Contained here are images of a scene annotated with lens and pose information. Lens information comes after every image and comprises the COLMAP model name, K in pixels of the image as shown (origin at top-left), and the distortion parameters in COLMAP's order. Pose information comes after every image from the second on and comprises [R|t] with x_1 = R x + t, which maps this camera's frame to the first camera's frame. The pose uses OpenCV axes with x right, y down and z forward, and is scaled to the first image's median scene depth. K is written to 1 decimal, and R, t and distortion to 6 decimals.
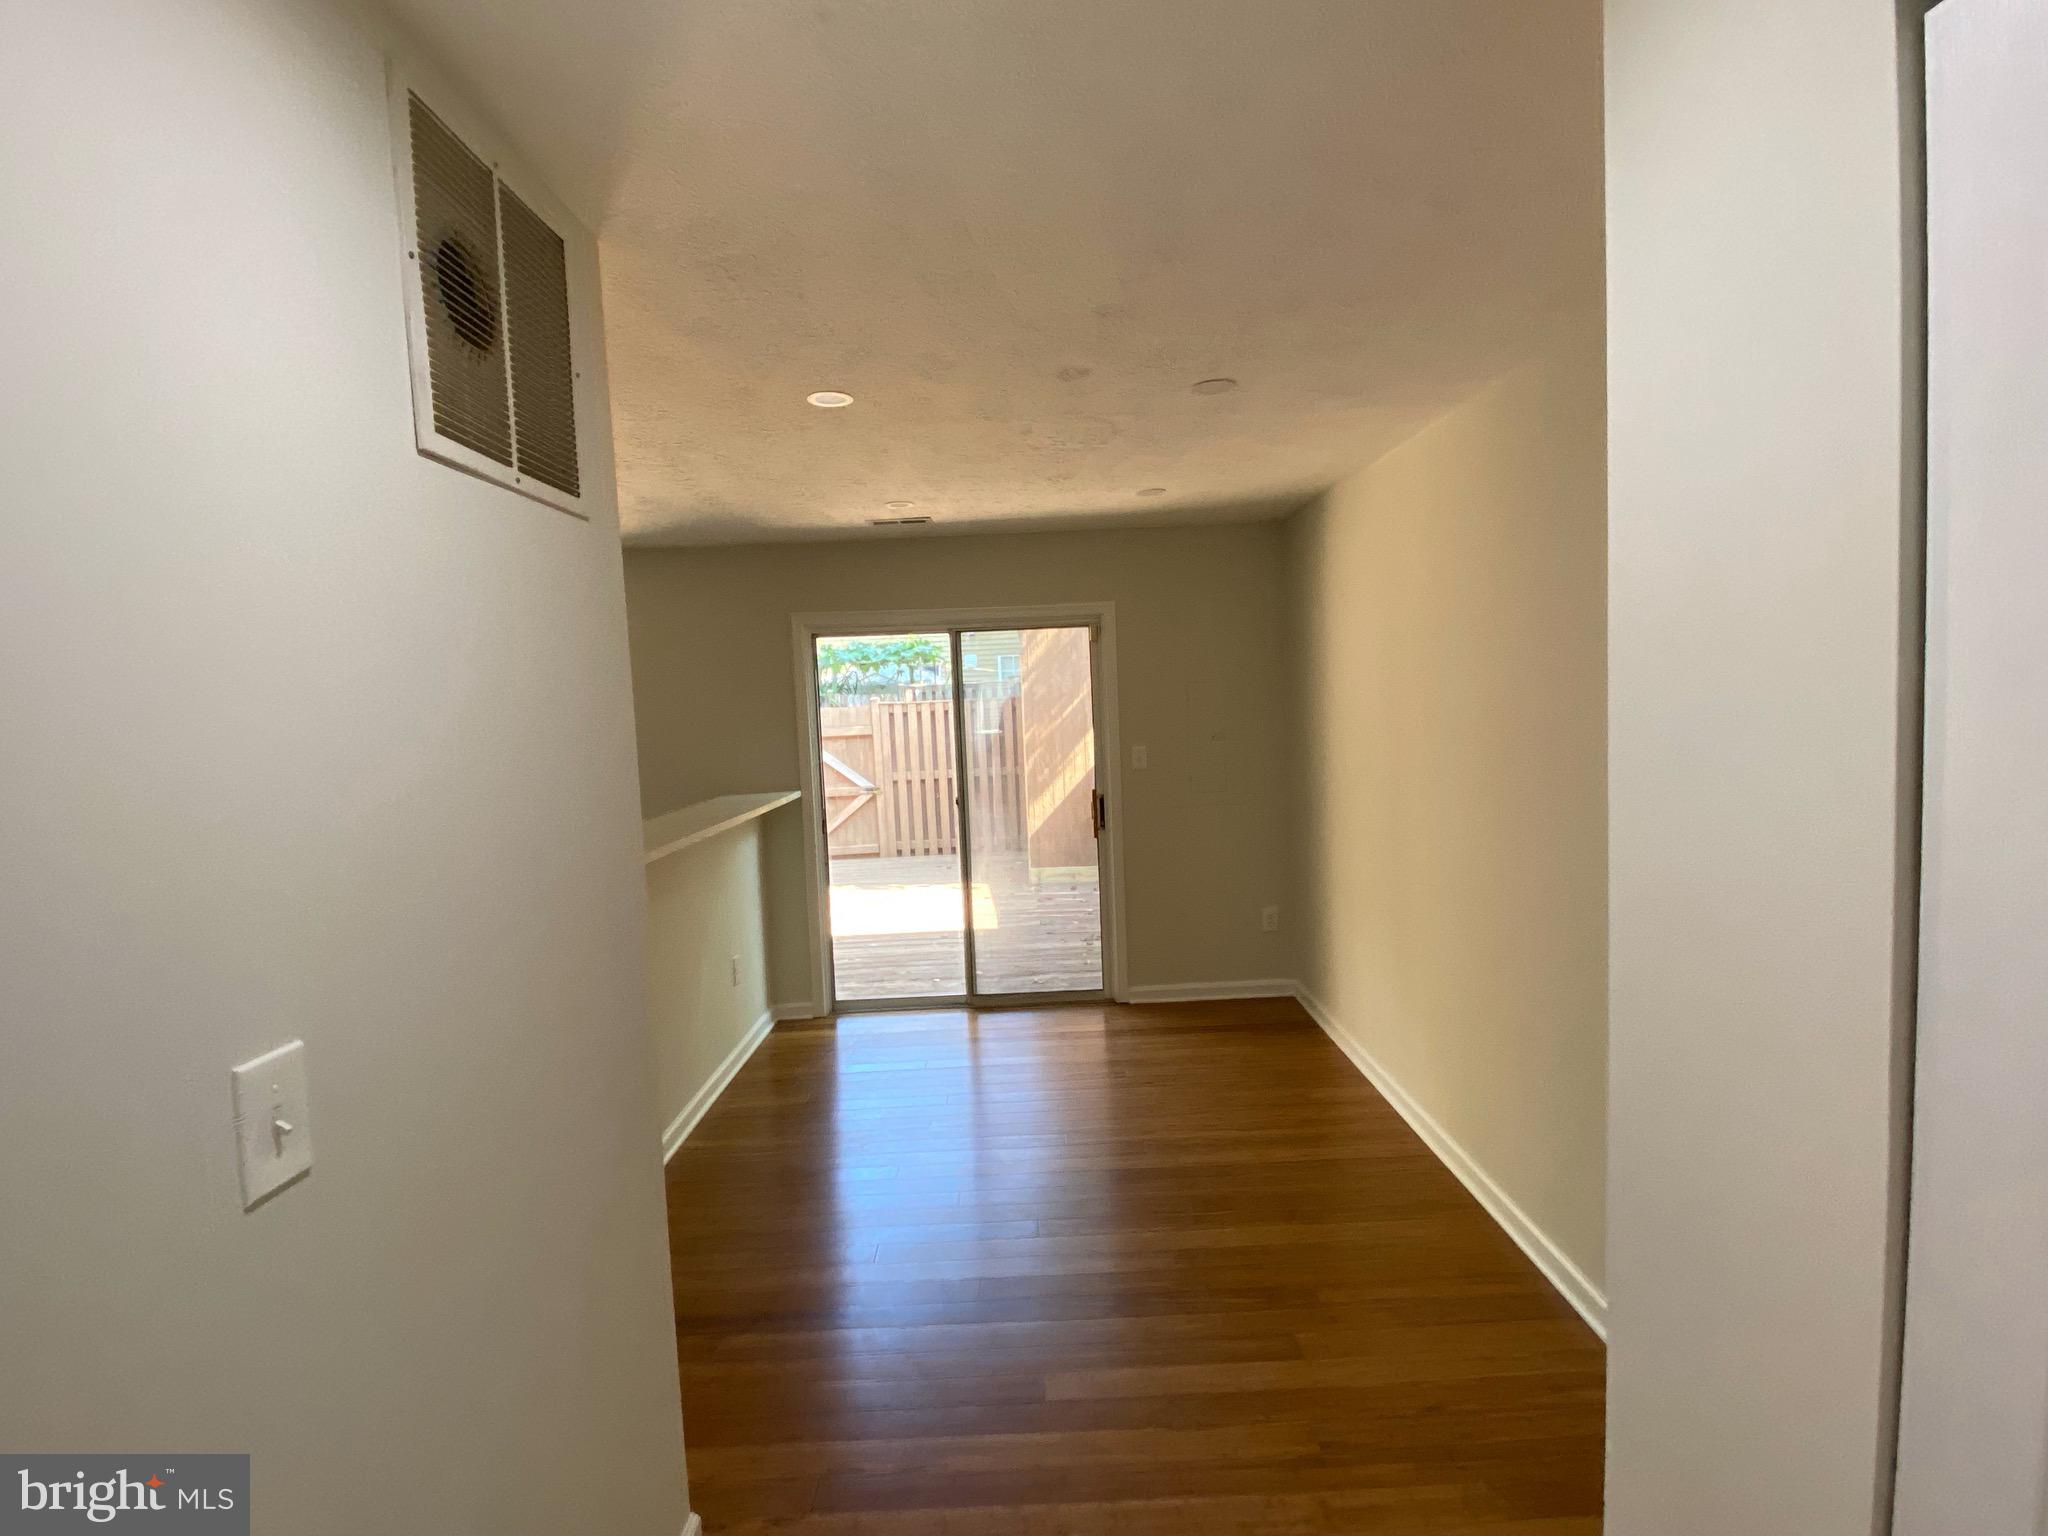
lens RADIAL K [[959.9, 0, 992.5], [0, 959.9, 767.1], [0, 0, 1]] dist [0.030536, -0.020720]
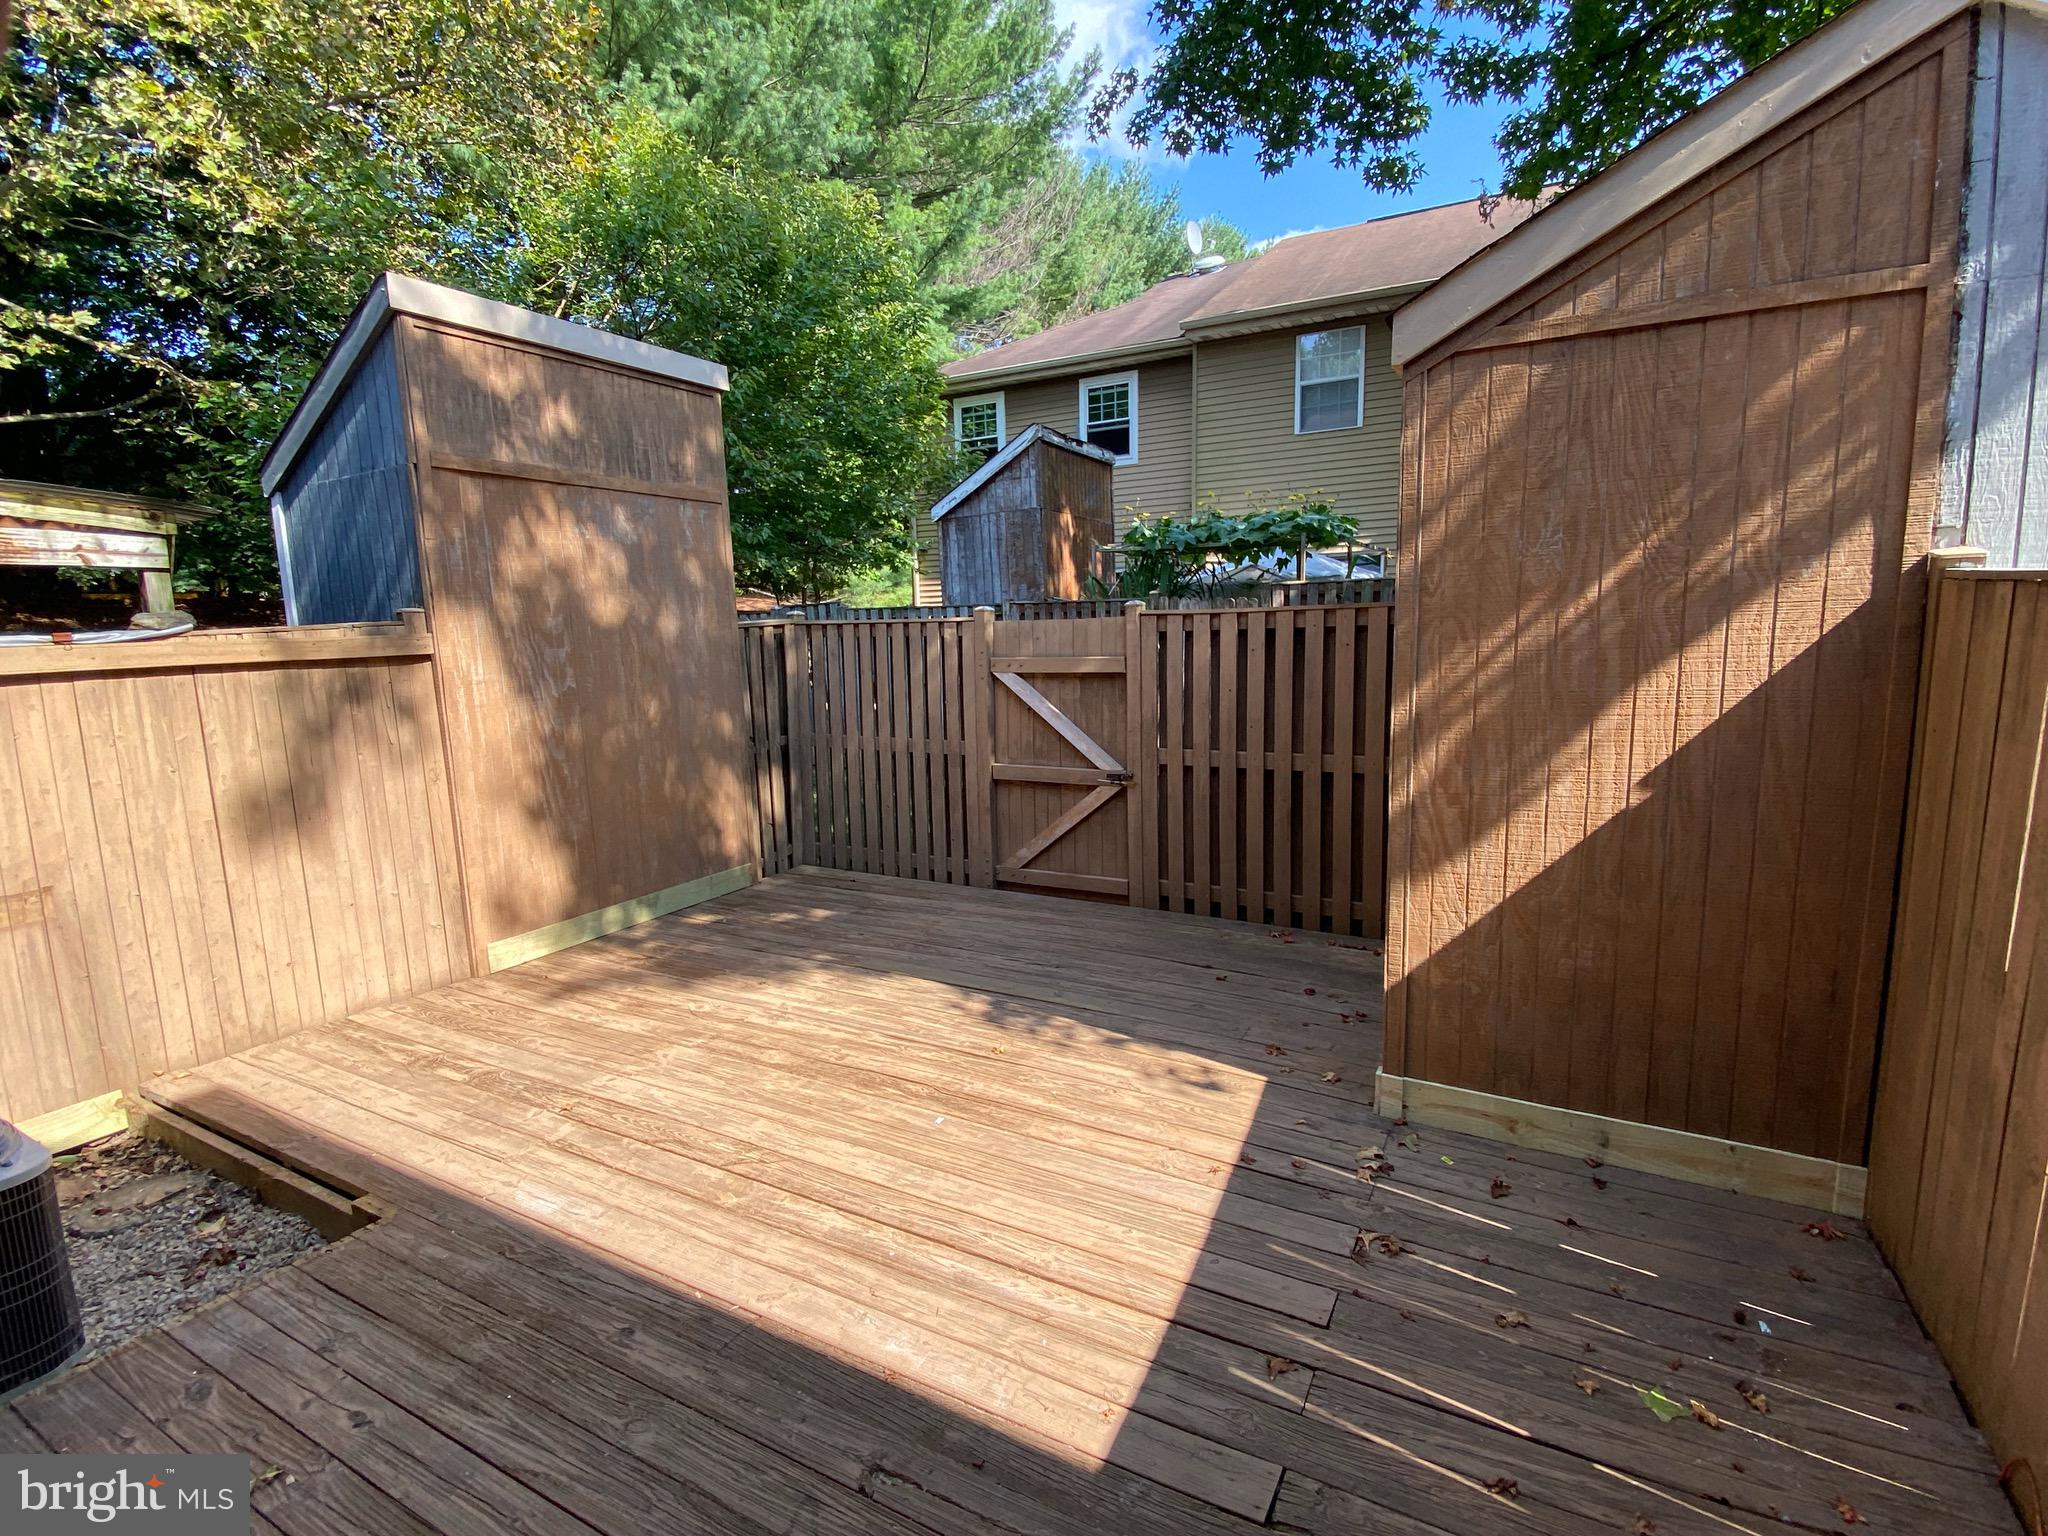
lens RADIAL K [[959.9, 0, 1016.6], [0, 959.9, 775.7], [0, 0, 1]] dist [0.030536, -0.020720]
pose [[0.889863, 0.095284, -0.446166, 0.058802], [-0.049422, 0.992325, 0.113353, -0.034662], [0.453542, -0.078818, 0.887743, 0.511646]]
